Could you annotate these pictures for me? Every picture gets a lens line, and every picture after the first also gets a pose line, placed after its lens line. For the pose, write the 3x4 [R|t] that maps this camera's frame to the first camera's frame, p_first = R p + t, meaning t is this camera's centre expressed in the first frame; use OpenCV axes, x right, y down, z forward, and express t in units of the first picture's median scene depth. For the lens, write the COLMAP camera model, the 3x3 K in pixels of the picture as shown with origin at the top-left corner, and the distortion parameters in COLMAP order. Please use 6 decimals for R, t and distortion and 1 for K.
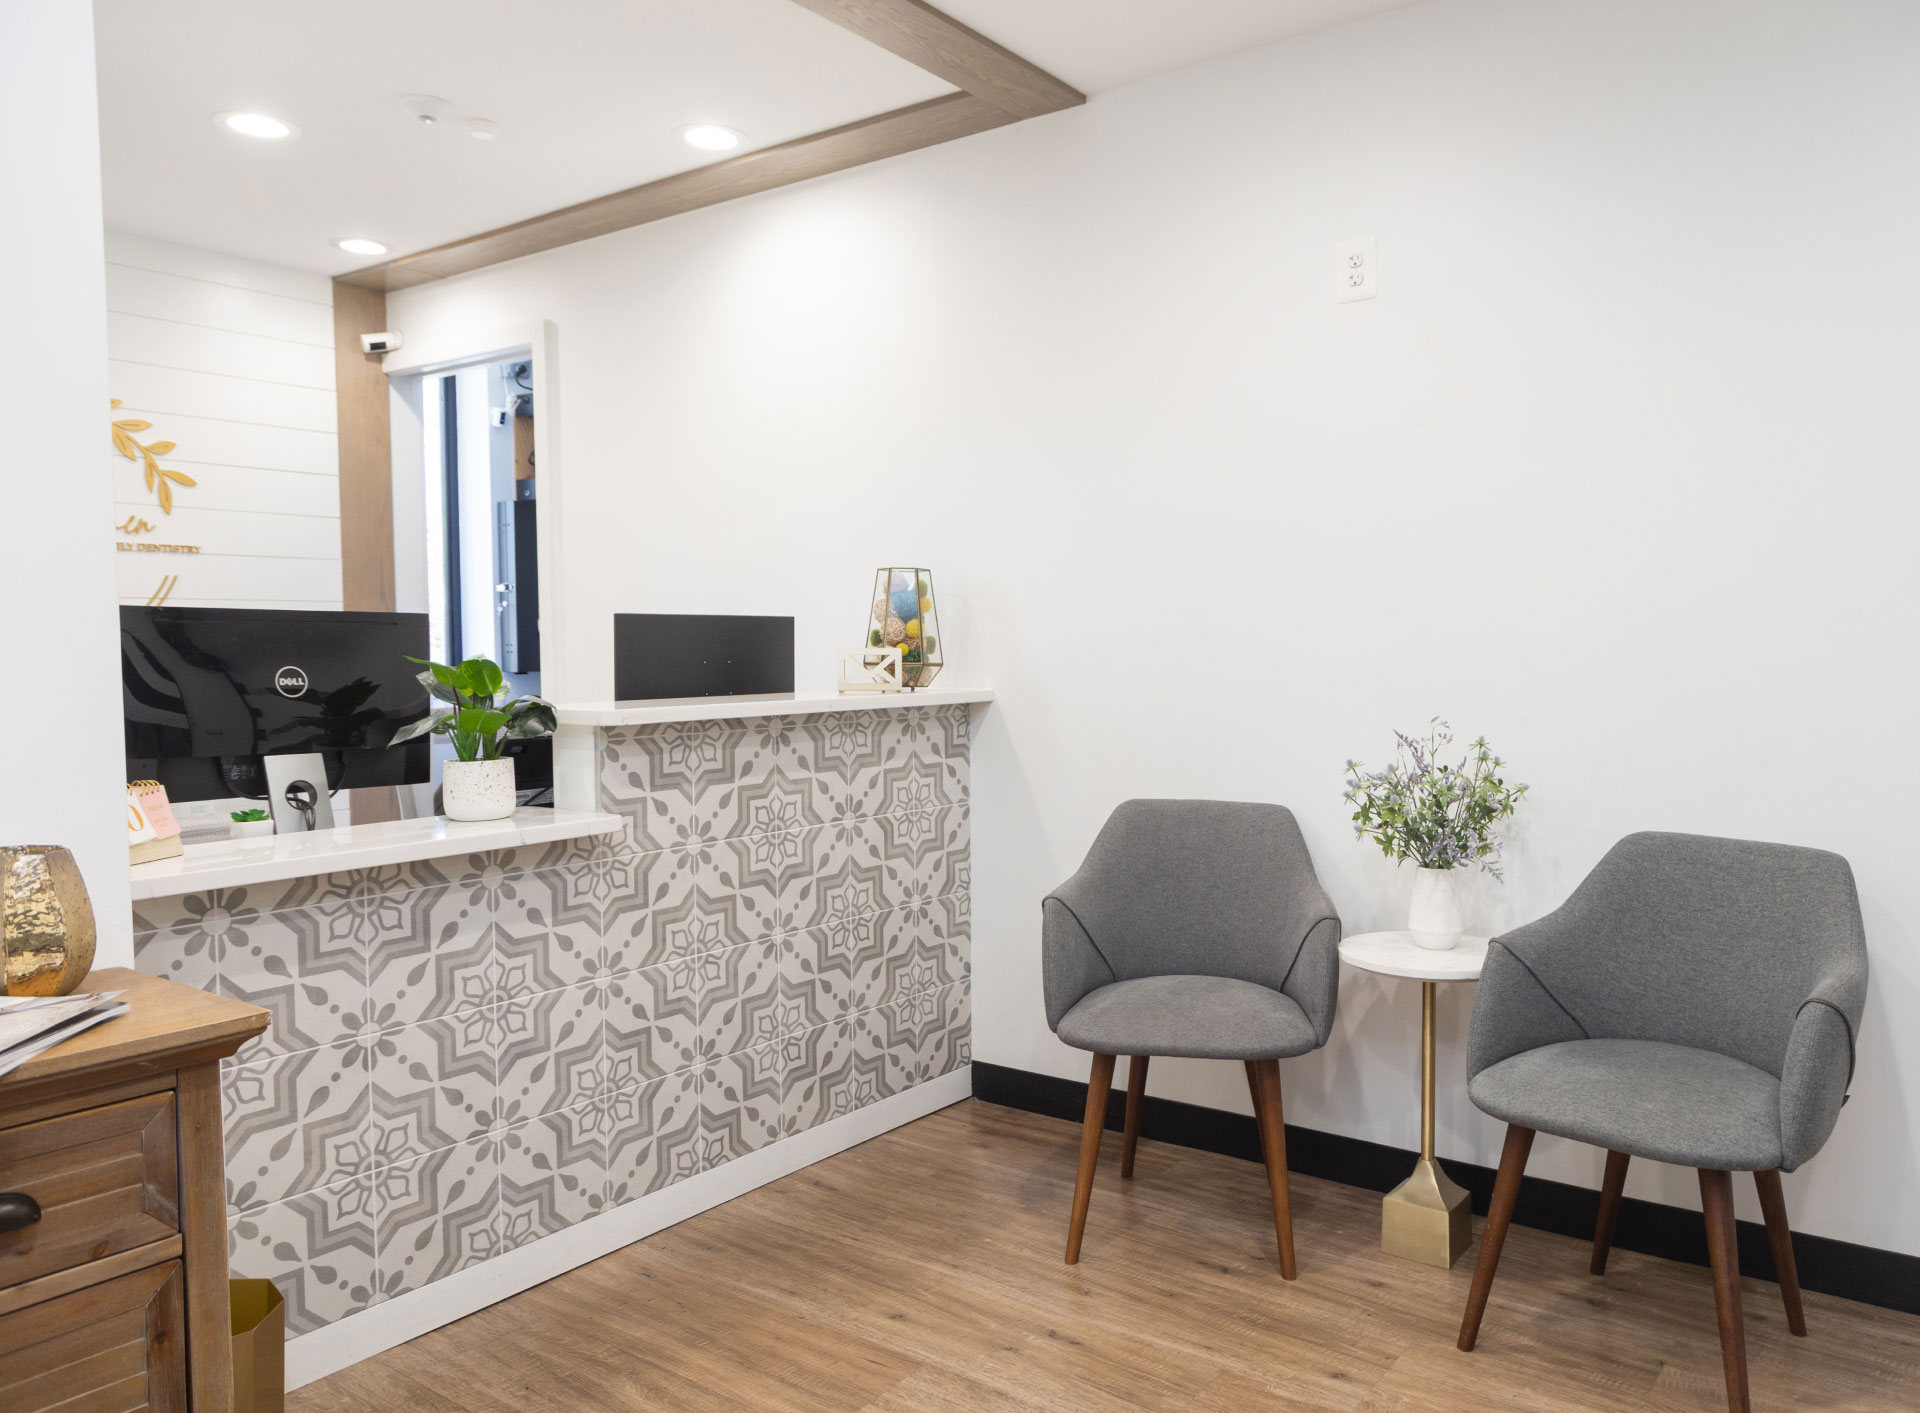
lens RADIAL K [[1503.0, 0, 956.3], [0, 1503.0, 706.6], [0, 0, 1]] dist [0.041198, -0.014122]
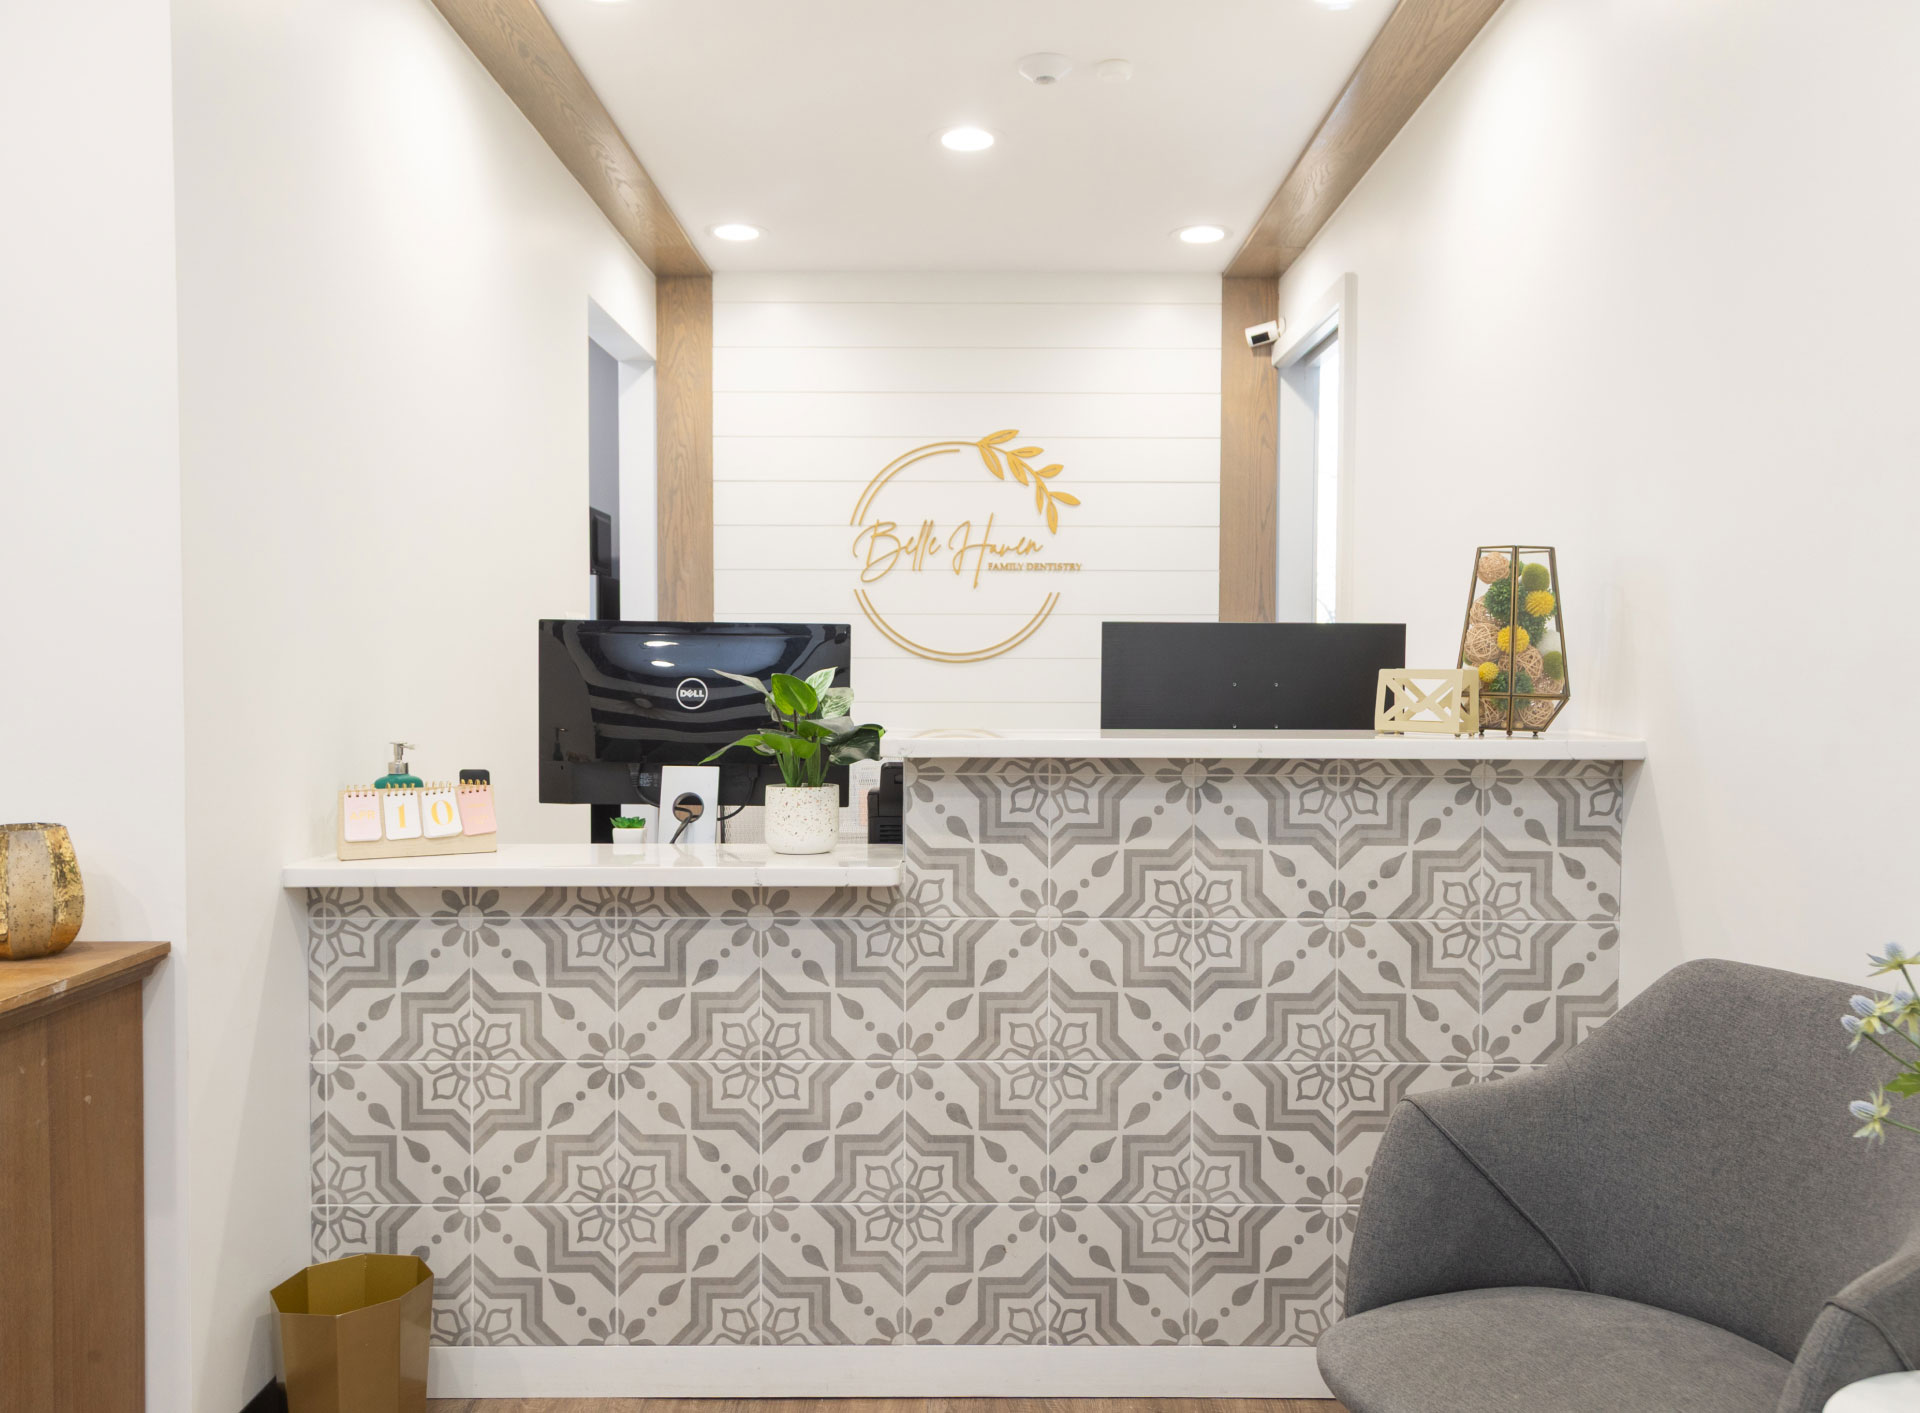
lens RADIAL K [[1503.0, 0, 956.5], [0, 1503.0, 702.8], [0, 0, 1]] dist [0.041198, -0.014122]
pose [[0.585167, 0.032304, -0.810269, 0.428286], [-0.043719, 0.999010, 0.008255, -0.023646], [0.809733, 0.030594, 0.586000, 0.510505]]
